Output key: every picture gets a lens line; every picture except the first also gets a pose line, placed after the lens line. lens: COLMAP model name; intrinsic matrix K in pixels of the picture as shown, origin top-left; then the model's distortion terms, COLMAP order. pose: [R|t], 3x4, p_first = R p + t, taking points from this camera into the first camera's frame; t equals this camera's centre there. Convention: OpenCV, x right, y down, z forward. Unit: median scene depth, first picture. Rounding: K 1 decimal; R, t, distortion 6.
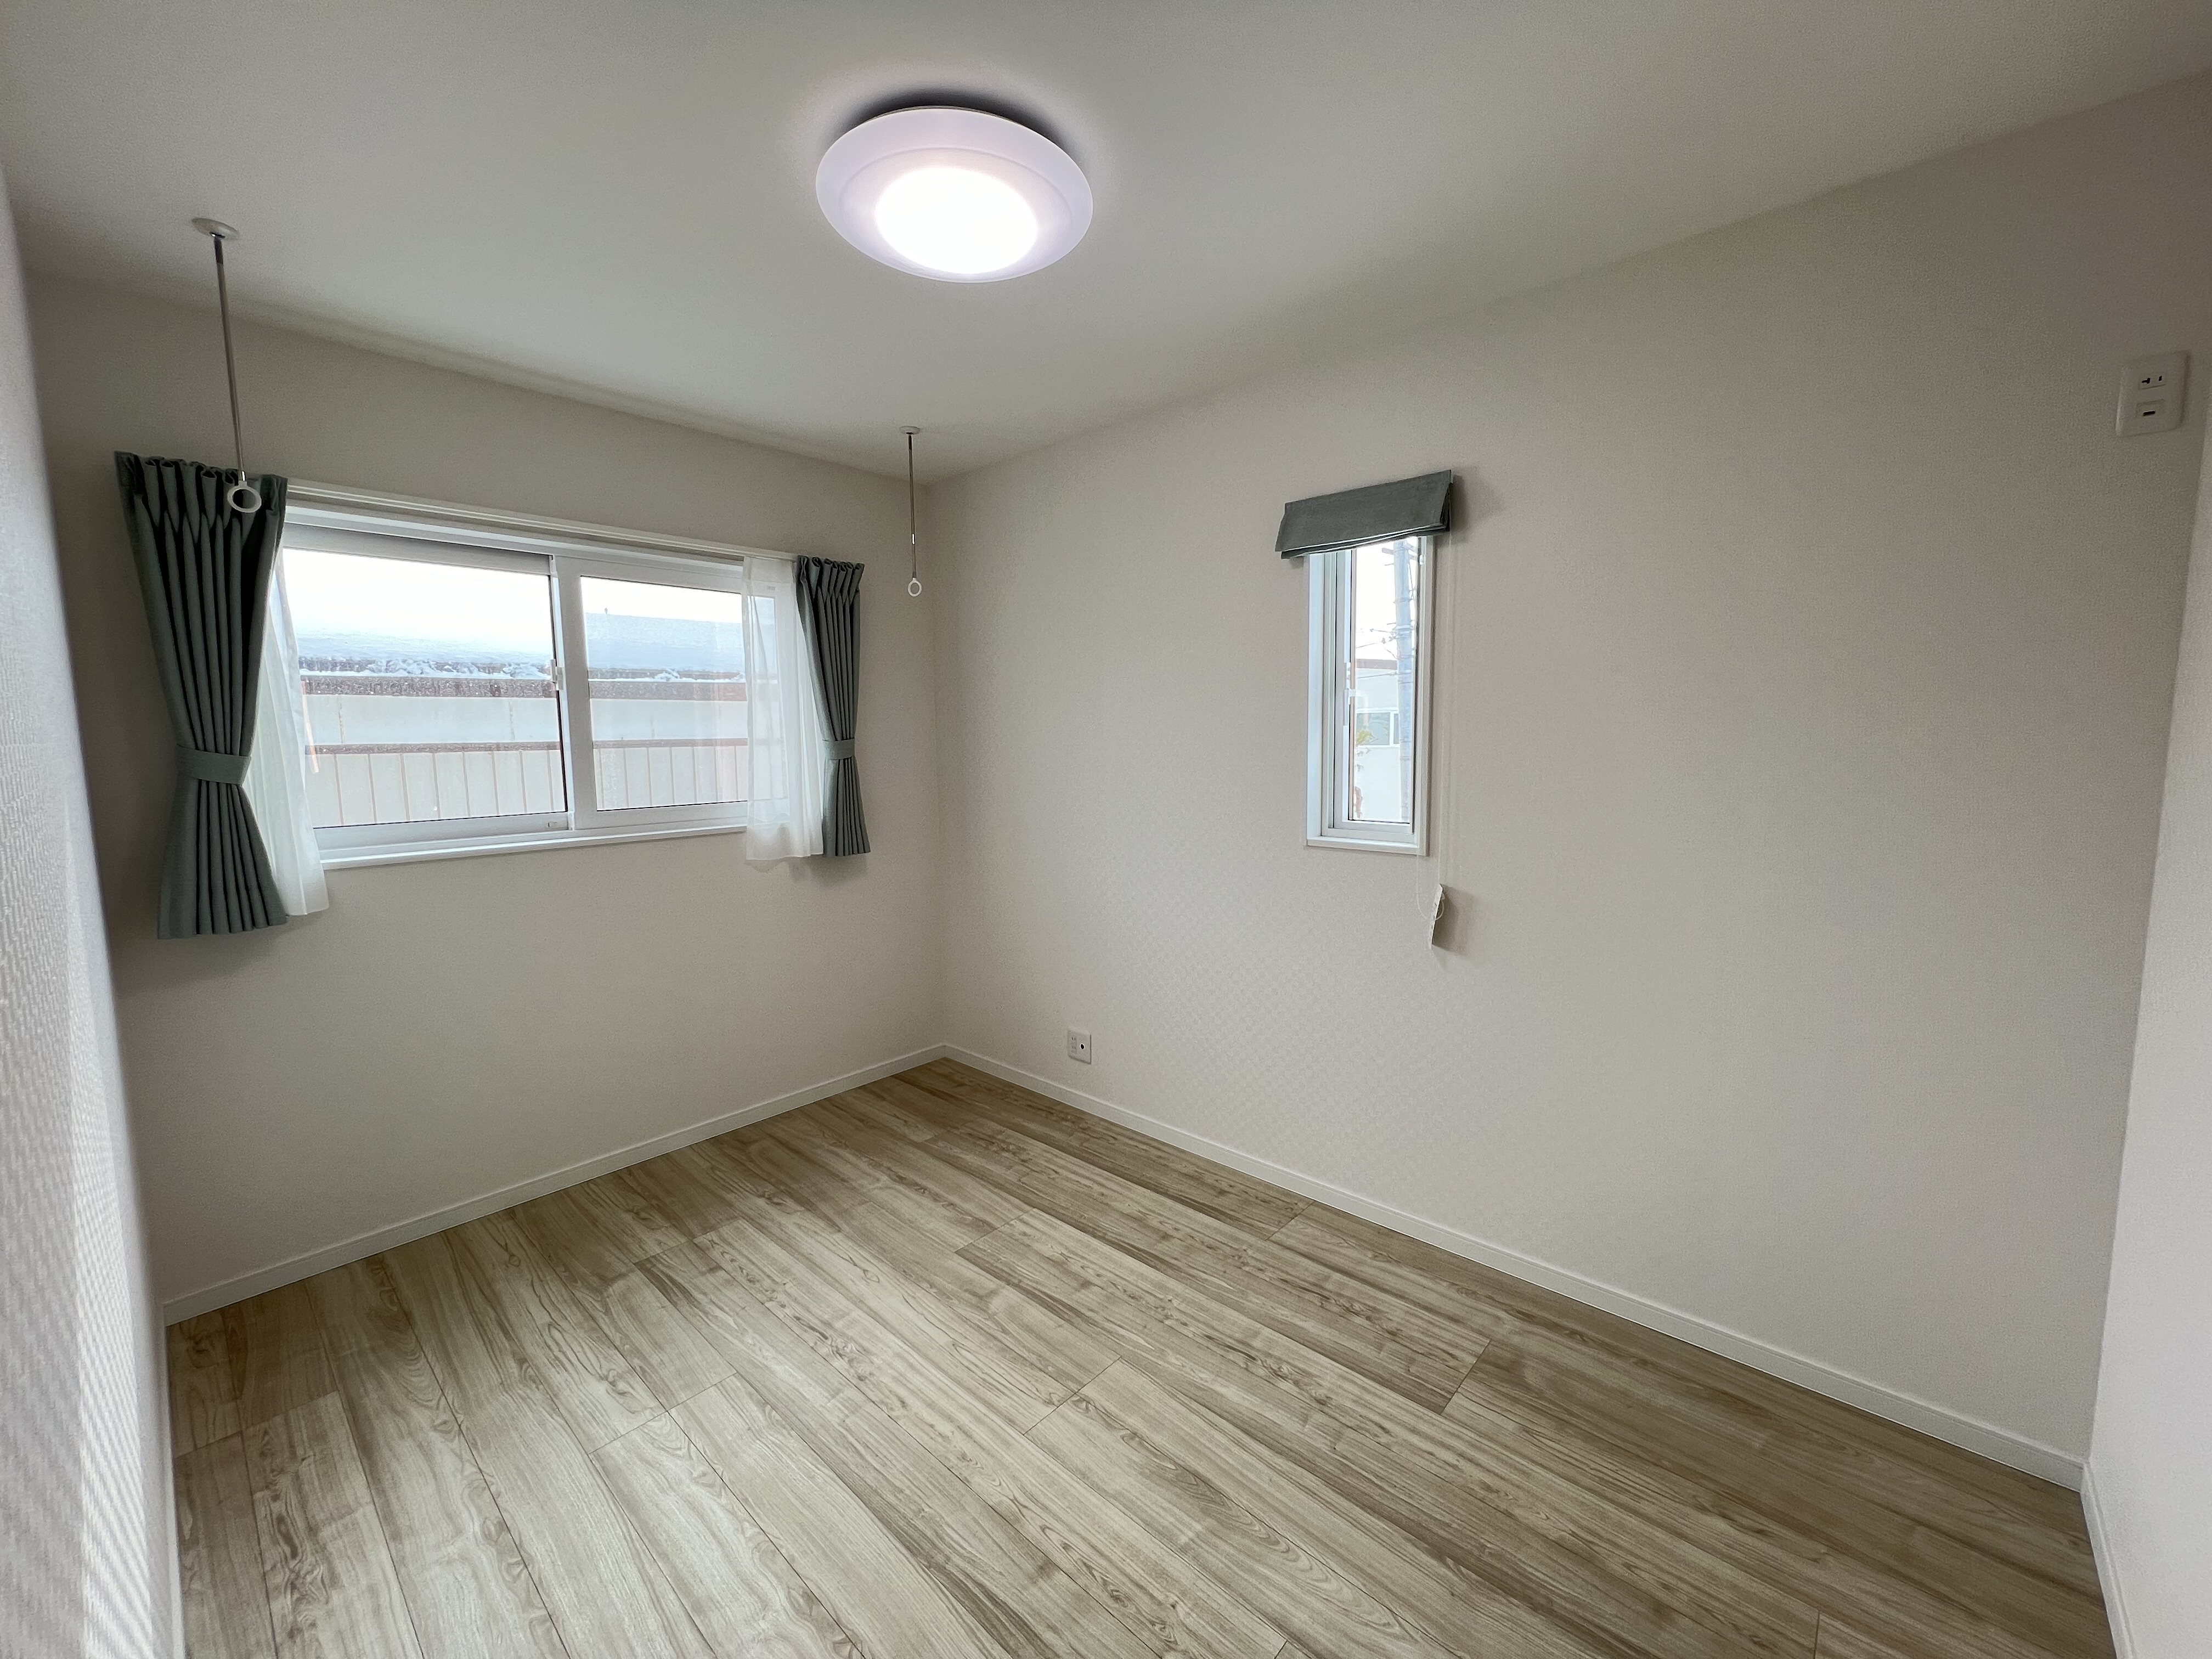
lens RADIAL K [[877.4, 0, 1106.0], [0, 877.4, 829.5], [0, 0, 1]] dist [0.001654, 0.000258]
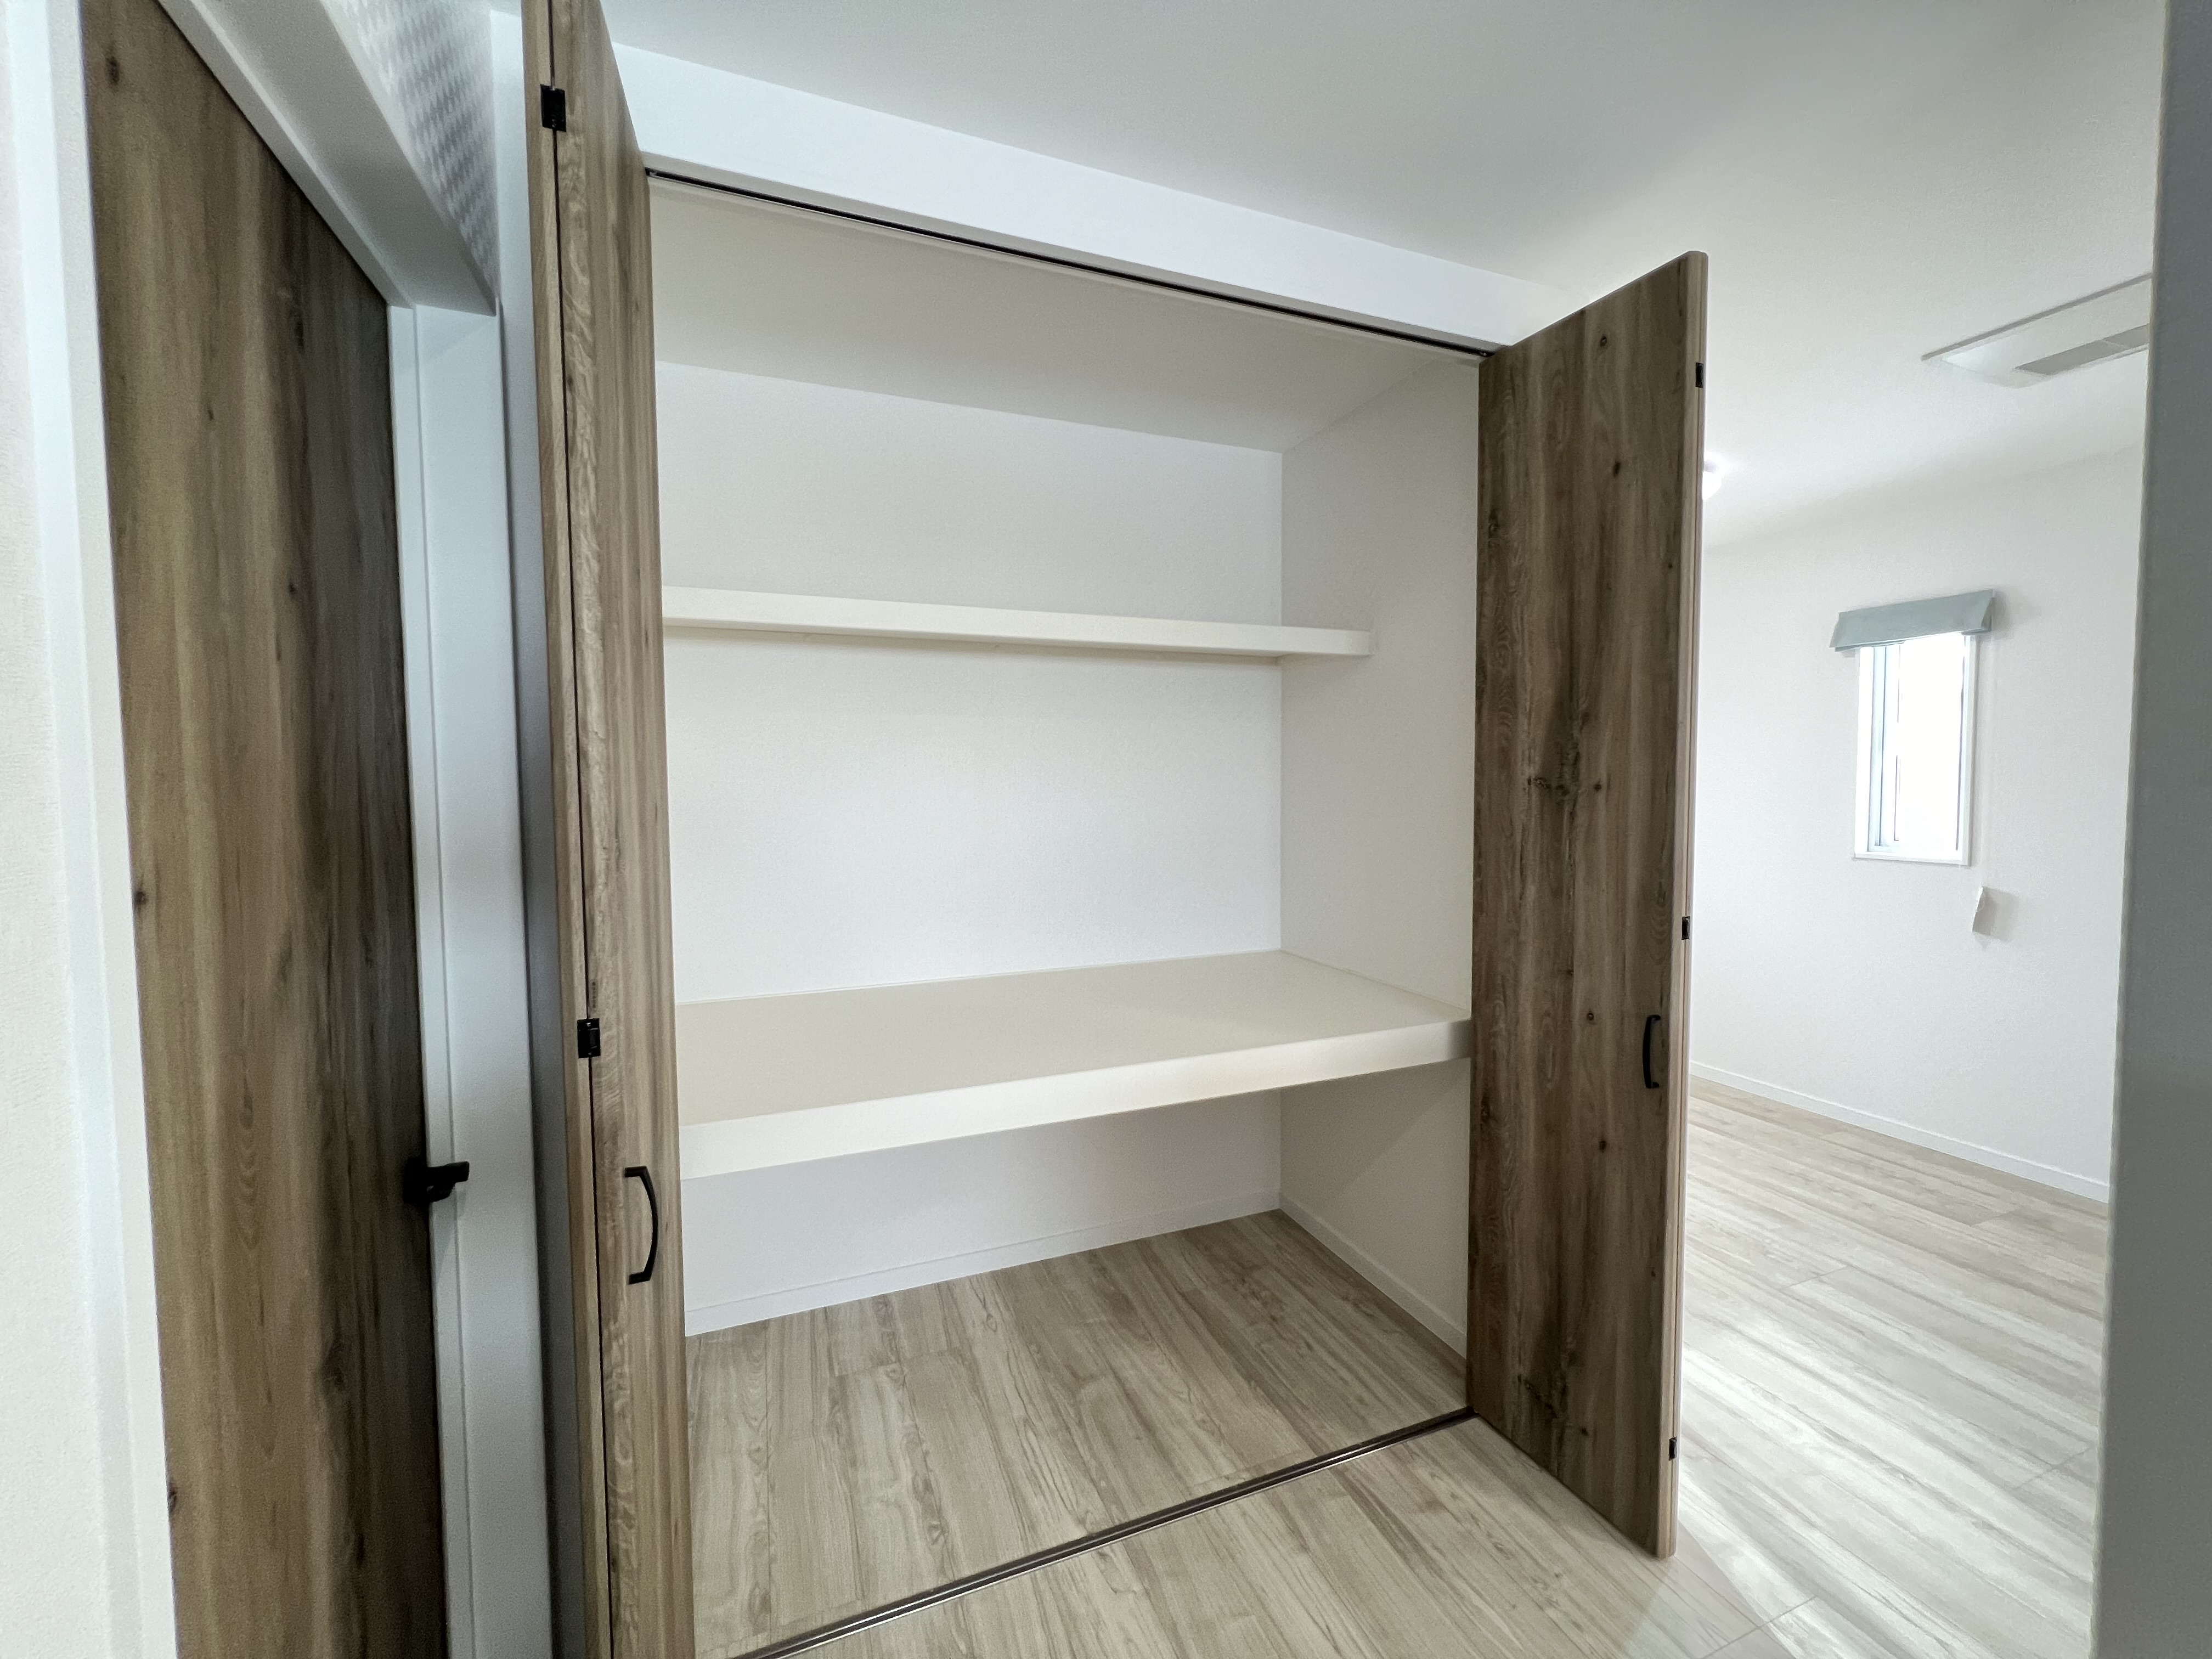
lens RADIAL K [[877.4, 0, 1106.0], [0, 877.4, 829.5], [0, 0, 1]] dist [0.001654, 0.000258]
pose [[0.896687, 0.024112, -0.442008, -0.238771], [-0.044798, 0.998332, -0.036420, 0.085818], [0.440393, 0.052458, 0.896271, -0.834092]]
